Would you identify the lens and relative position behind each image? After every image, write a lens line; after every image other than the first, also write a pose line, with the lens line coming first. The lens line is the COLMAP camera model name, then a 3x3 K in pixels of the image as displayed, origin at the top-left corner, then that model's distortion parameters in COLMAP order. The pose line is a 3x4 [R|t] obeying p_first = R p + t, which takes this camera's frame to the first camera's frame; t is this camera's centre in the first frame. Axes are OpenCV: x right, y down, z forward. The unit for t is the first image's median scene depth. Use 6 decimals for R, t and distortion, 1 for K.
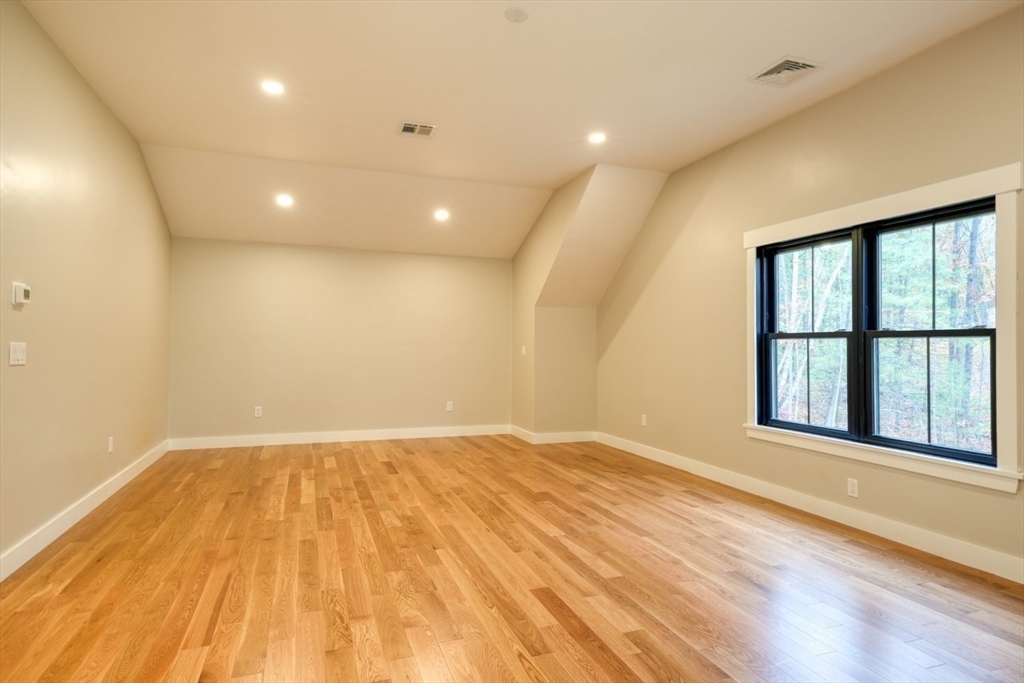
lens RADIAL K [[559.9, 0, 512.0], [0, 559.9, 341.5], [0, 0, 1]] dist [0.034564, -0.000635]
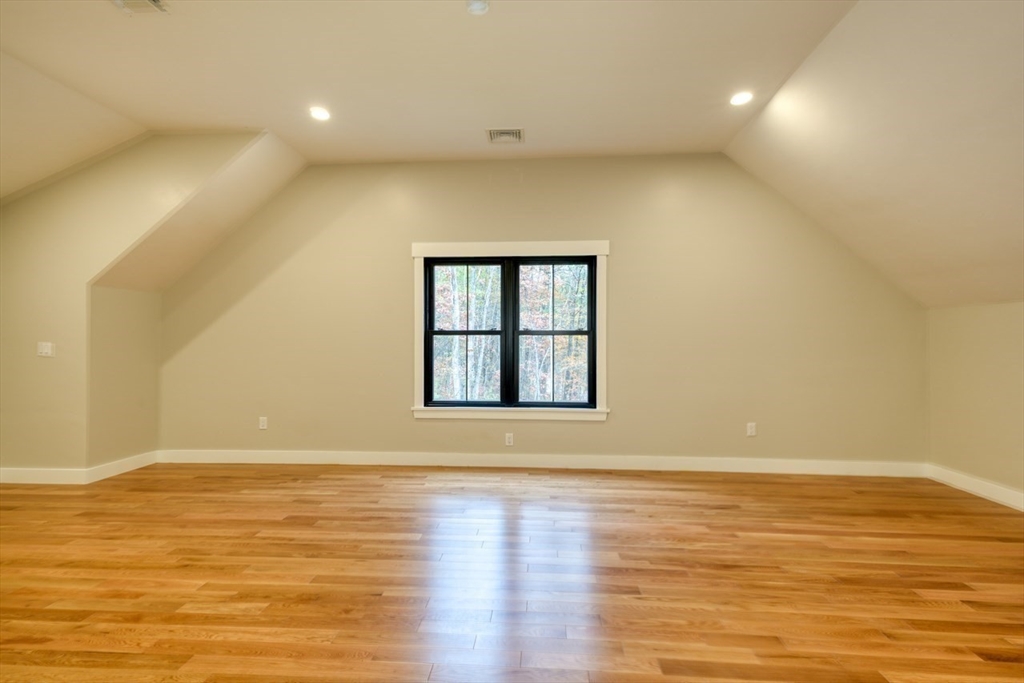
lens RADIAL K [[546.3, 0, 512.0], [0, 546.3, 341.5], [0, 0, 1]] dist [0.014554, -0.000321]
pose [[0.430480, -0.013972, 0.902492, -0.572180], [-0.001746, 0.999865, 0.016312, -0.011110], [-0.902598, -0.008598, 0.430398, 0.360839]]
